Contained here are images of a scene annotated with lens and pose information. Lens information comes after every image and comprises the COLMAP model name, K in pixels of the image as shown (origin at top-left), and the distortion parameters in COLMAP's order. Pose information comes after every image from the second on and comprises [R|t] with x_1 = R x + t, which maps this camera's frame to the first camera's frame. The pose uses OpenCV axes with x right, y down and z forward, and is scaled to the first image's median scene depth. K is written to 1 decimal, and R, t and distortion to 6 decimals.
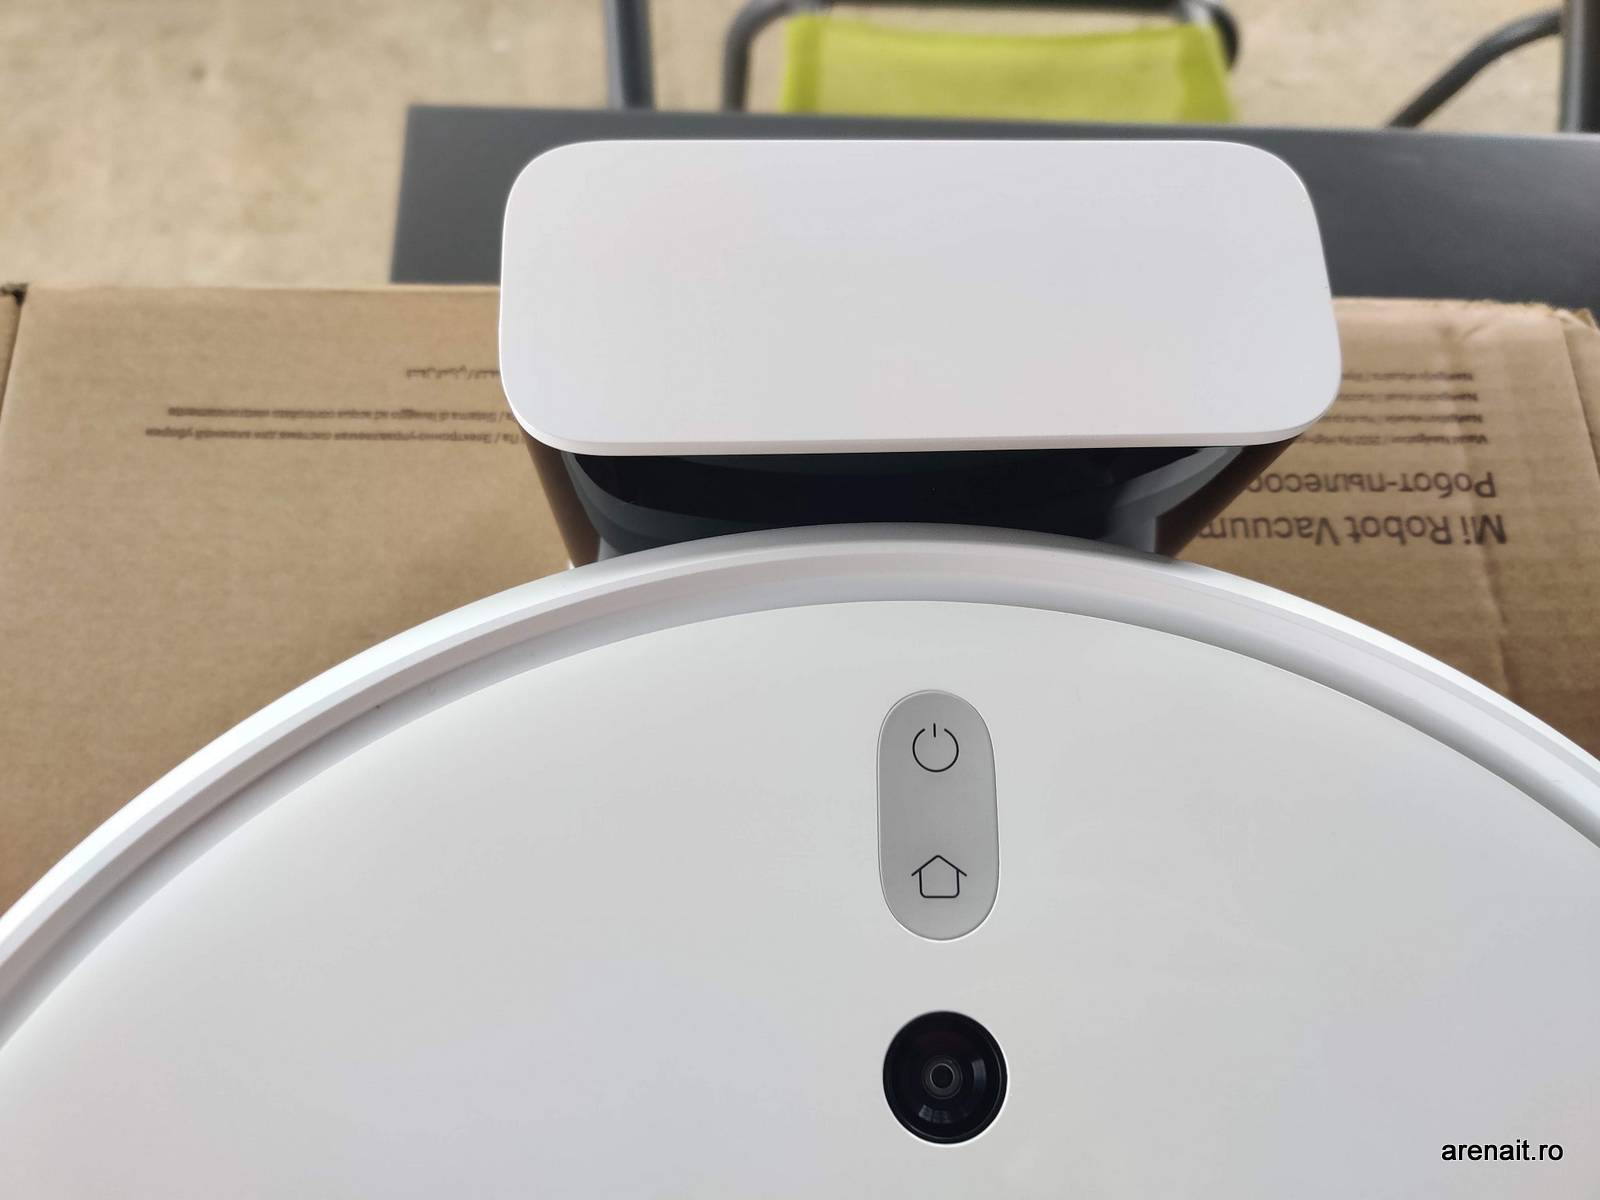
lens RADIAL K [[1257.6, 0, 796.1], [0, 1257.6, 598.9], [0, 0, 1]] dist [0.011111, -0.007194]
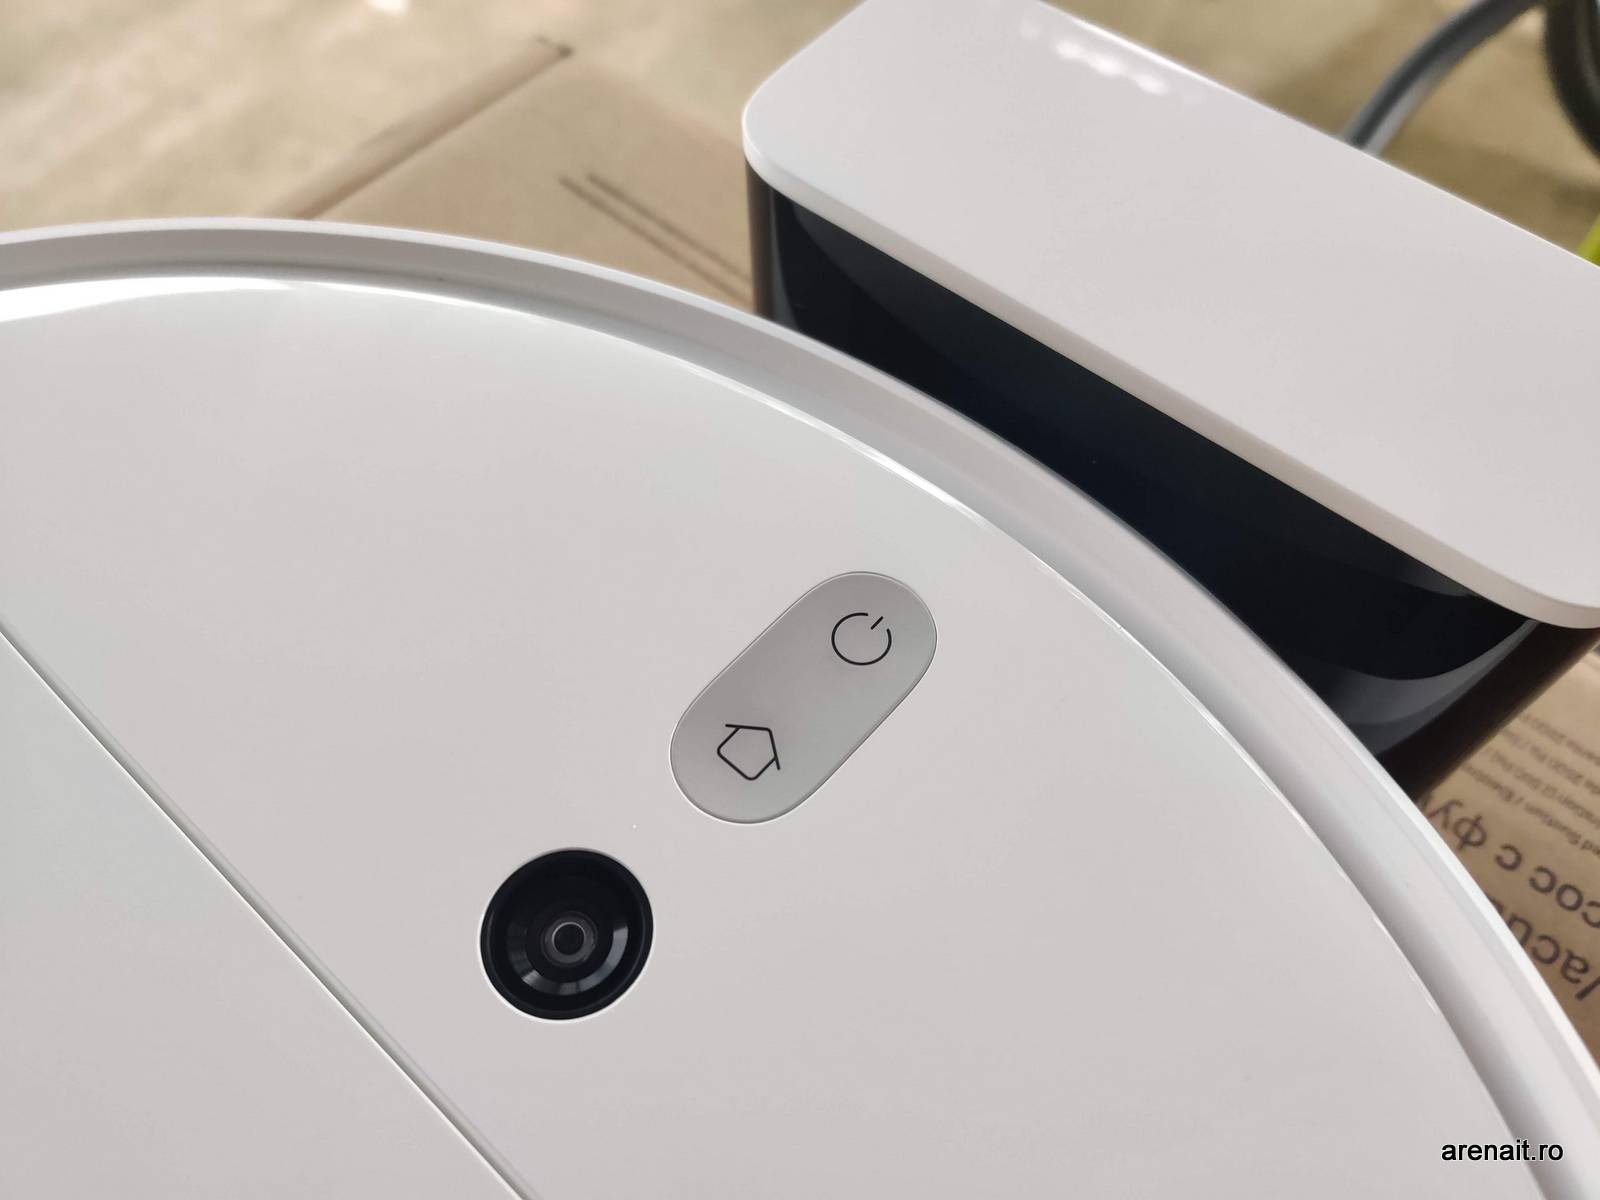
lens RADIAL K [[1257.6, 0, 795.6], [0, 1257.6, 567.7], [0, 0, 1]] dist [0.011111, -0.007194]
pose [[0.744761, 0.541184, -0.390449, 0.230412], [-0.626798, 0.768098, -0.130956, 0.136577], [0.229032, 0.342264, 0.911263, 0.173459]]
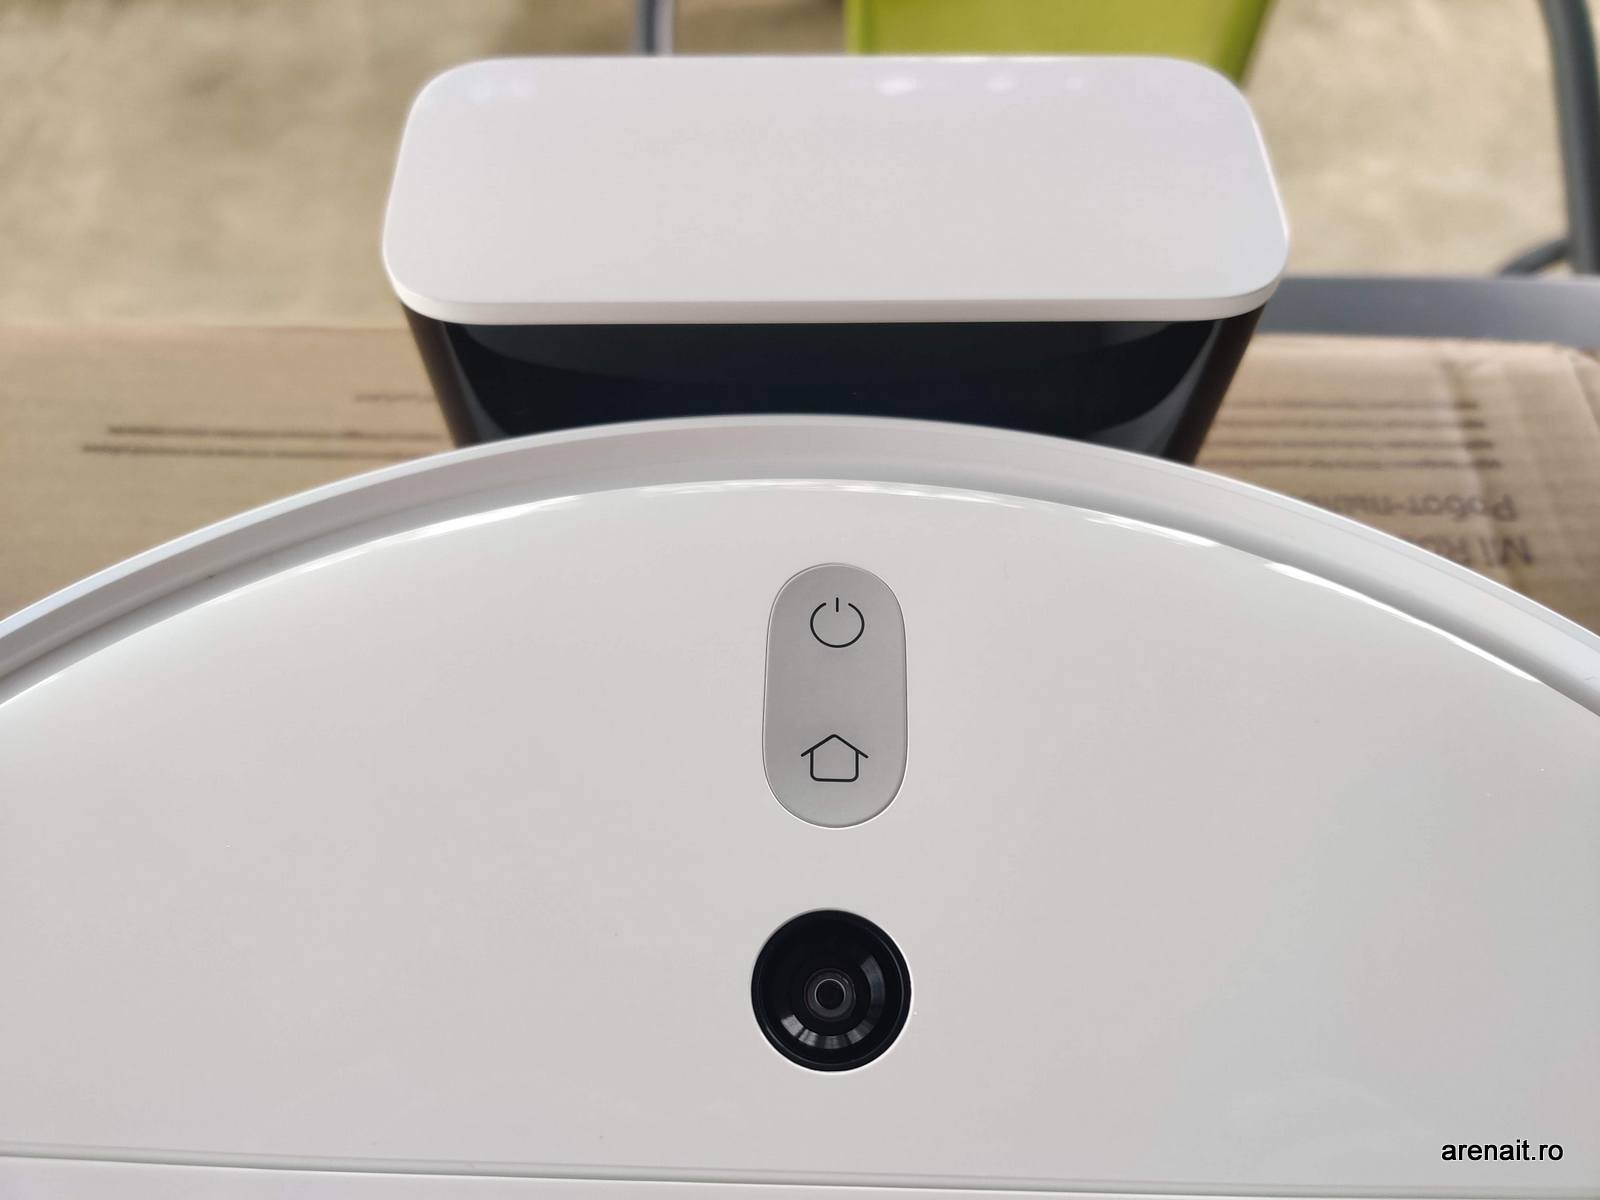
lens RADIAL K [[1257.6, 0, 801.2], [0, 1257.6, 593.6], [0, 0, 1]] dist [0.011111, -0.007194]
pose [[0.998942, 0.000297, -0.045976, 0.080625], [-0.010875, 0.973130, -0.230001, 0.190542], [0.044673, 0.230257, 0.972104, 0.103116]]
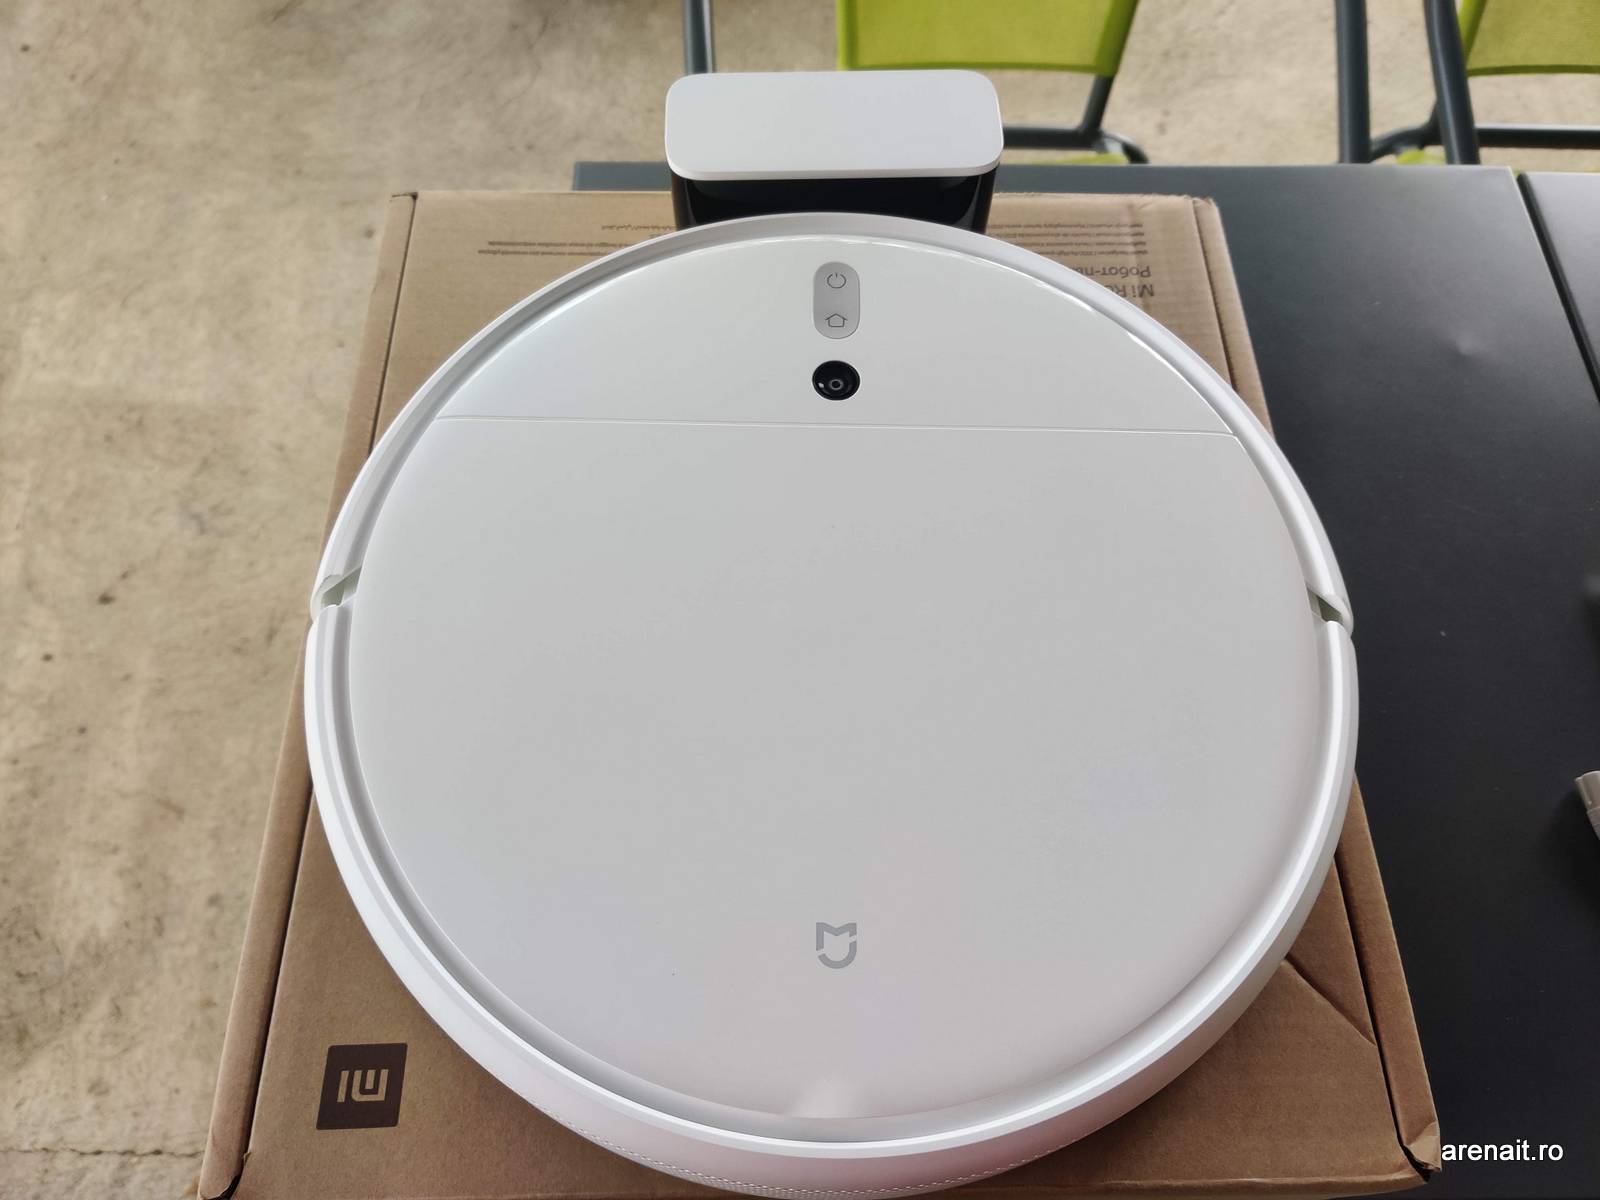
lens RADIAL K [[1257.6, 0, 797.0], [0, 1257.6, 598.6], [0, 0, 1]] dist [0.011111, -0.007194]
pose [[0.999046, -0.007958, -0.042939, 0.086450], [0.001025, 0.987261, -0.159108, 0.739526], [0.043658, 0.158912, 0.986327, -0.896811]]
